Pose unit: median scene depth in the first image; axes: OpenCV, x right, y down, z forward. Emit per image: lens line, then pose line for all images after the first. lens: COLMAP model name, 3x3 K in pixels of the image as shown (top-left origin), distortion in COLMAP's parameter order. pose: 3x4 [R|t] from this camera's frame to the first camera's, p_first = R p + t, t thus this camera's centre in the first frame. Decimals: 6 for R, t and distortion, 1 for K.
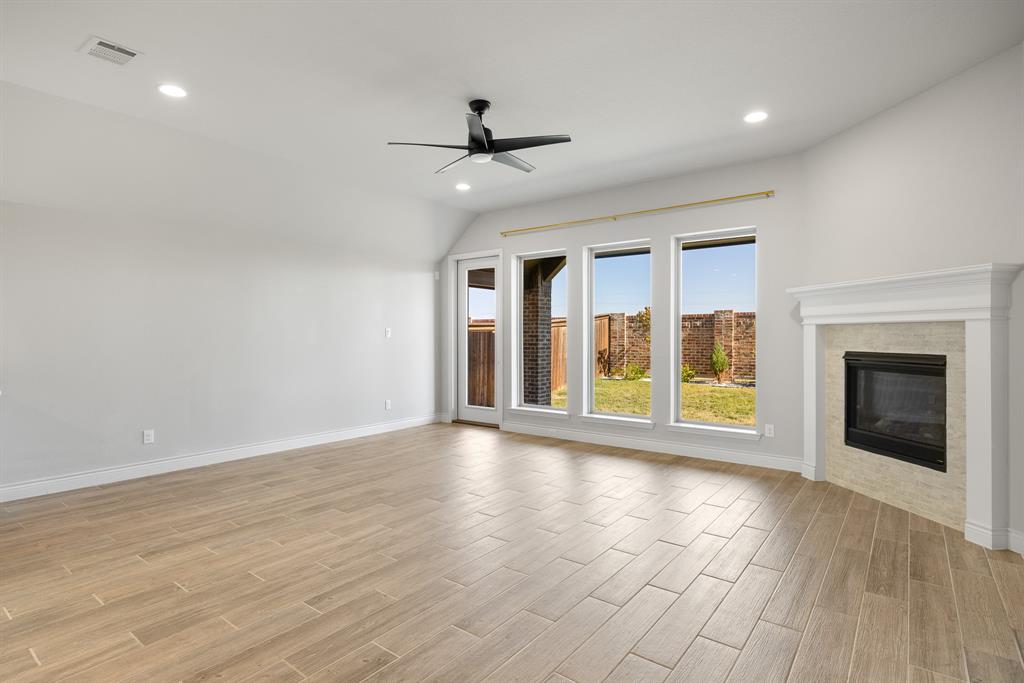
lens RADIAL K [[516.5, 0, 509.1], [0, 516.5, 338.7], [0, 0, 1]] dist [0.004499, 0.000009]
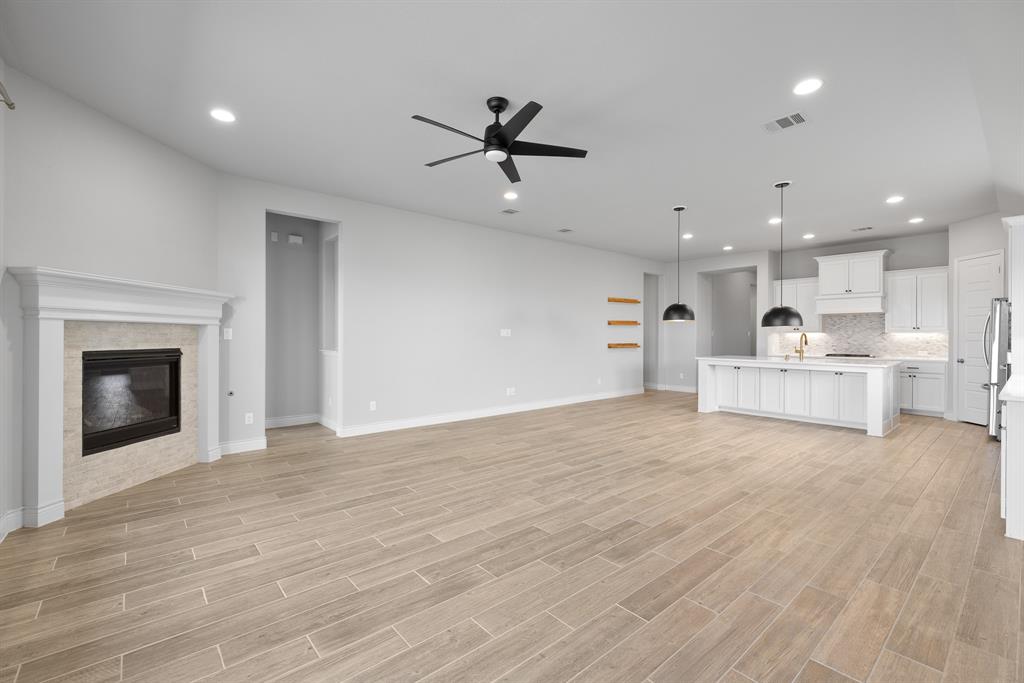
lens RADIAL K [[424.9, 0, 510.7], [0, 424.9, 335.4], [0, 0, 1]] dist [-0.010750, 0.000074]
pose [[-0.976843, -0.002253, 0.213946, -0.278740], [-0.001388, 0.999990, 0.004194, -0.008809], [-0.213954, 0.003800, -0.976836, 1.934208]]
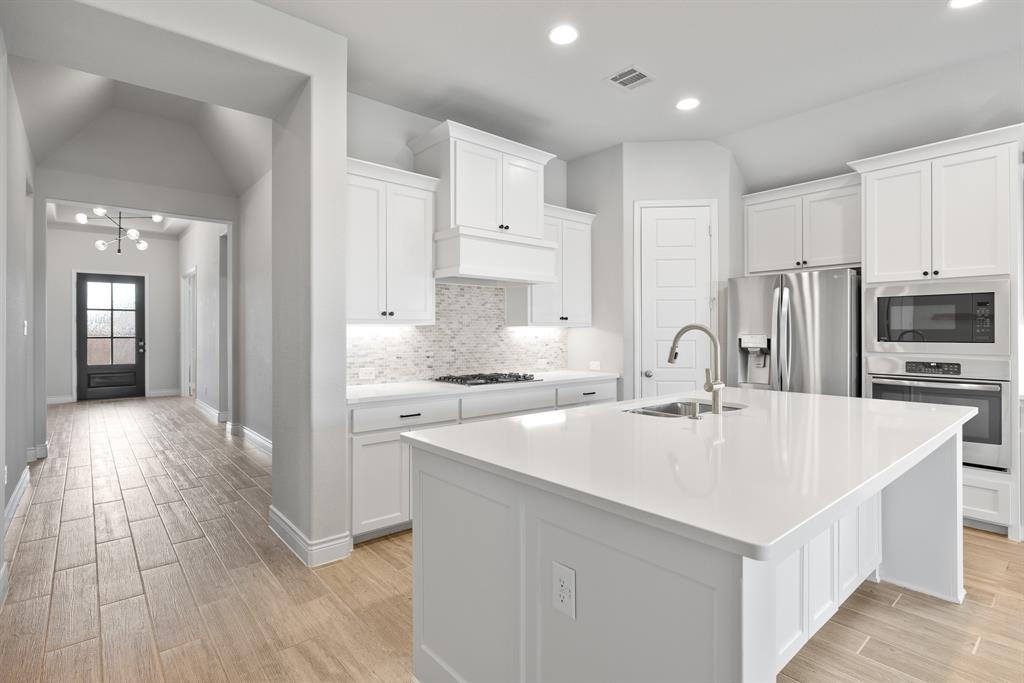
lens RADIAL K [[511.2, 0, 505.5], [0, 511.2, 331.9], [0, 0, 1]] dist [-0.000875, 0.001378]
pose [[-0.209654, -0.002443, -0.977773, -0.424018], [-0.003482, 0.999992, -0.001752, 0.000697], [0.977770, 0.003037, -0.209661, -0.396433]]
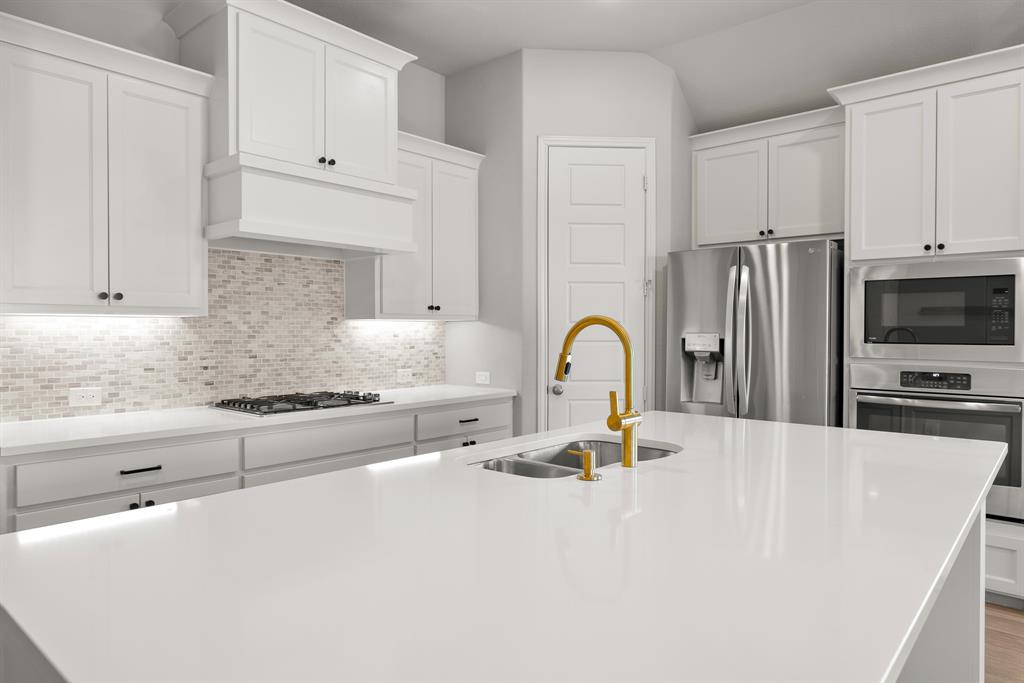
lens RADIAL K [[657.3, 0, 510.8], [0, 657.3, 337.2], [0, 0, 1]] dist [-0.000640, -0.000367]
pose [[-0.059222, 0.010674, -0.998188, -0.632402], [-0.006716, 0.999916, 0.011091, 0.000086], [0.998222, 0.007361, -0.059145, -0.324509]]
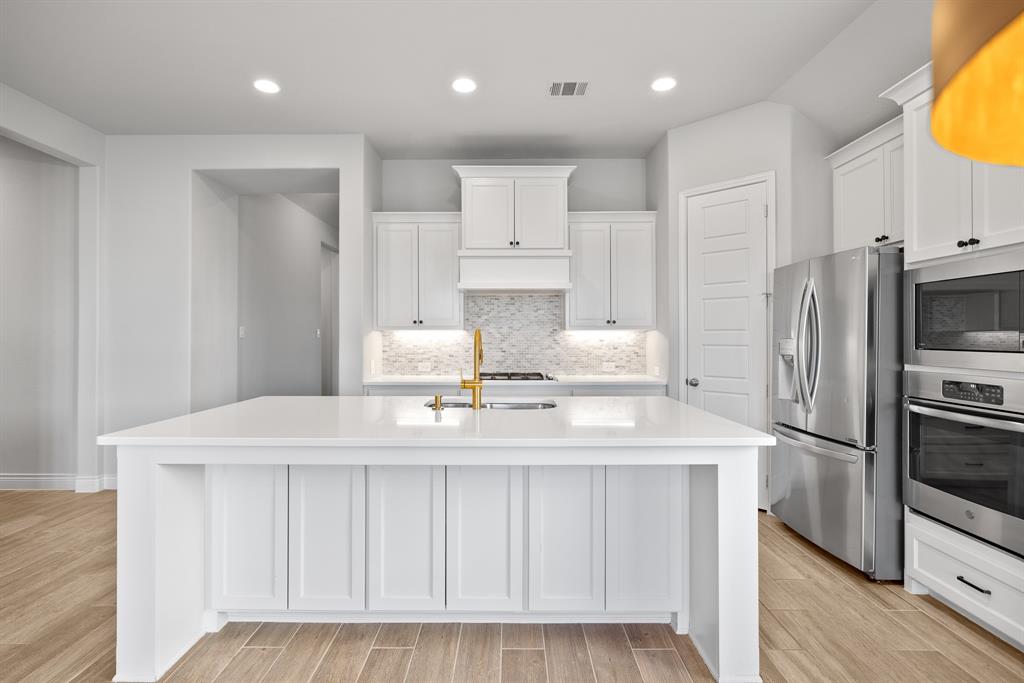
lens RADIAL K [[516.5, 0, 498.9], [0, 516.5, 335.9], [0, 0, 1]] dist [0.004499, 0.000009]
pose [[-0.802485, -0.000414, -0.596672, -0.729670], [-0.002240, 0.999995, 0.002318, -0.003563], [0.596668, 0.003197, -0.802482, 0.400326]]
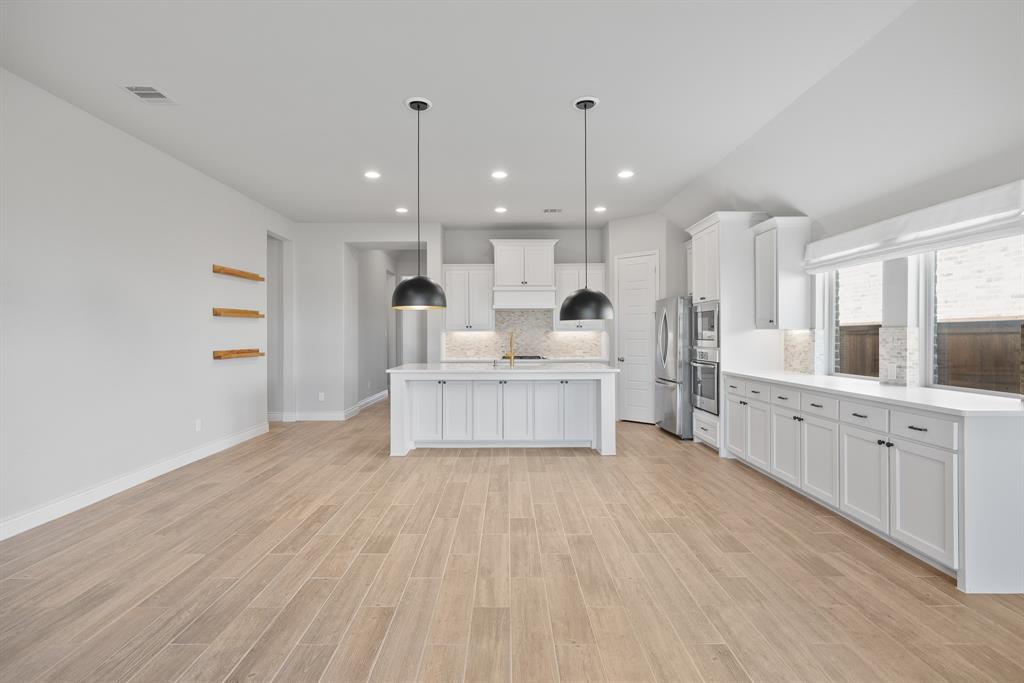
lens RADIAL K [[516.5, 0, 500.7], [0, 516.5, 336.9], [0, 0, 1]] dist [0.004499, 0.000009]
pose [[-0.798736, 0.004534, -0.601664, -0.041902], [0.000794, 0.999979, 0.006481, -0.005072], [0.601681, 0.004698, -0.798723, 1.184914]]
